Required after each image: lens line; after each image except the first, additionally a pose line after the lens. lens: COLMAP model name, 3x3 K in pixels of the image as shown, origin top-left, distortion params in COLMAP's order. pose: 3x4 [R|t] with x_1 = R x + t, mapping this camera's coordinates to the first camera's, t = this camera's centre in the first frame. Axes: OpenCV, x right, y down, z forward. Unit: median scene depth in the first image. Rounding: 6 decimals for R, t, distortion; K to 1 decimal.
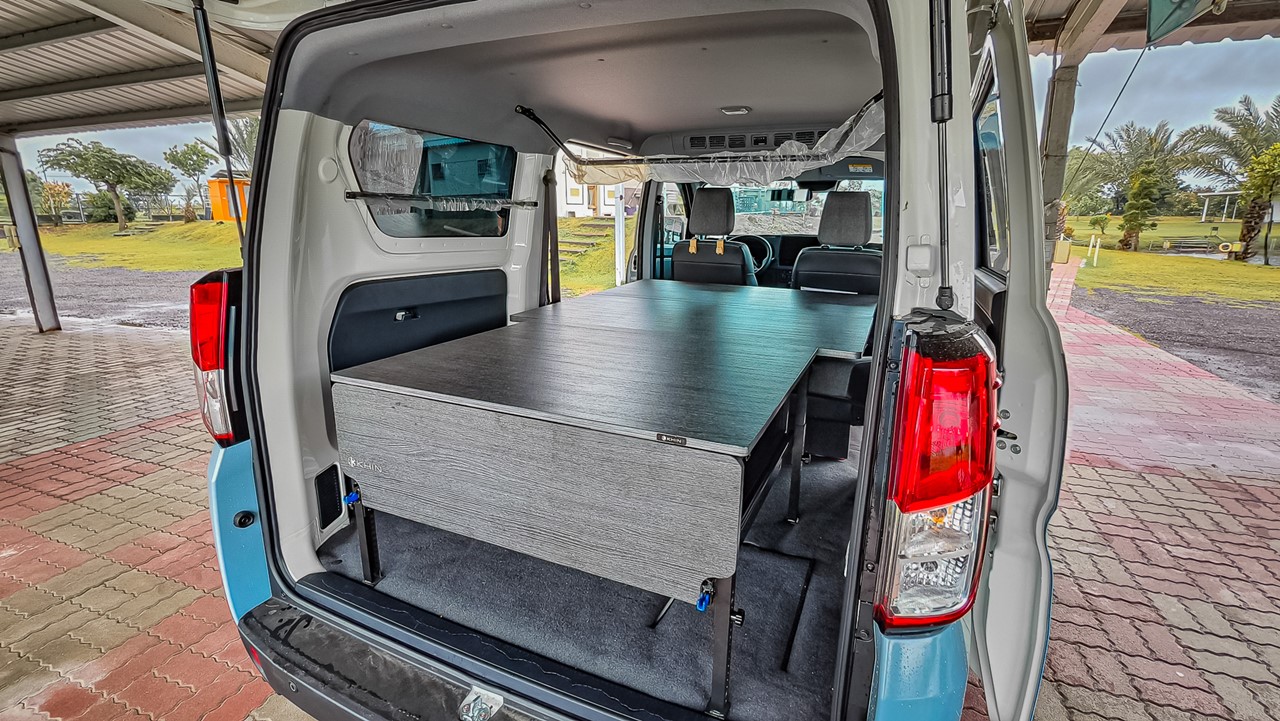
lens RADIAL K [[580.1, 0, 637.7], [0, 580.1, 362.8], [0, 0, 1]] dist [-0.005323, 0.000813]
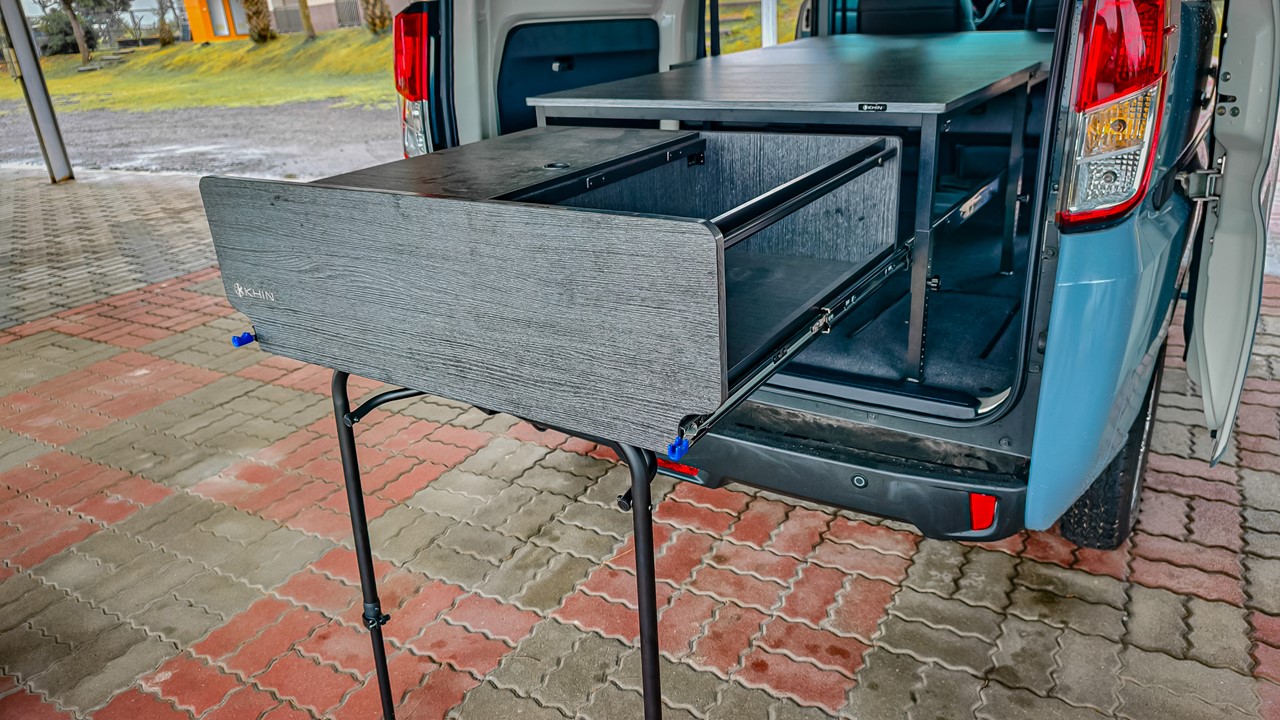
lens RADIAL K [[880.4, 0, 634.9], [0, 880.4, 356.6], [0, 0, 1]] dist [0.000608, -0.005341]
pose [[0.984352, -0.004834, -0.176145, -0.024937], [0.028546, 0.990794, 0.132334, 0.099847], [0.173884, -0.135292, 0.975428, -0.202881]]
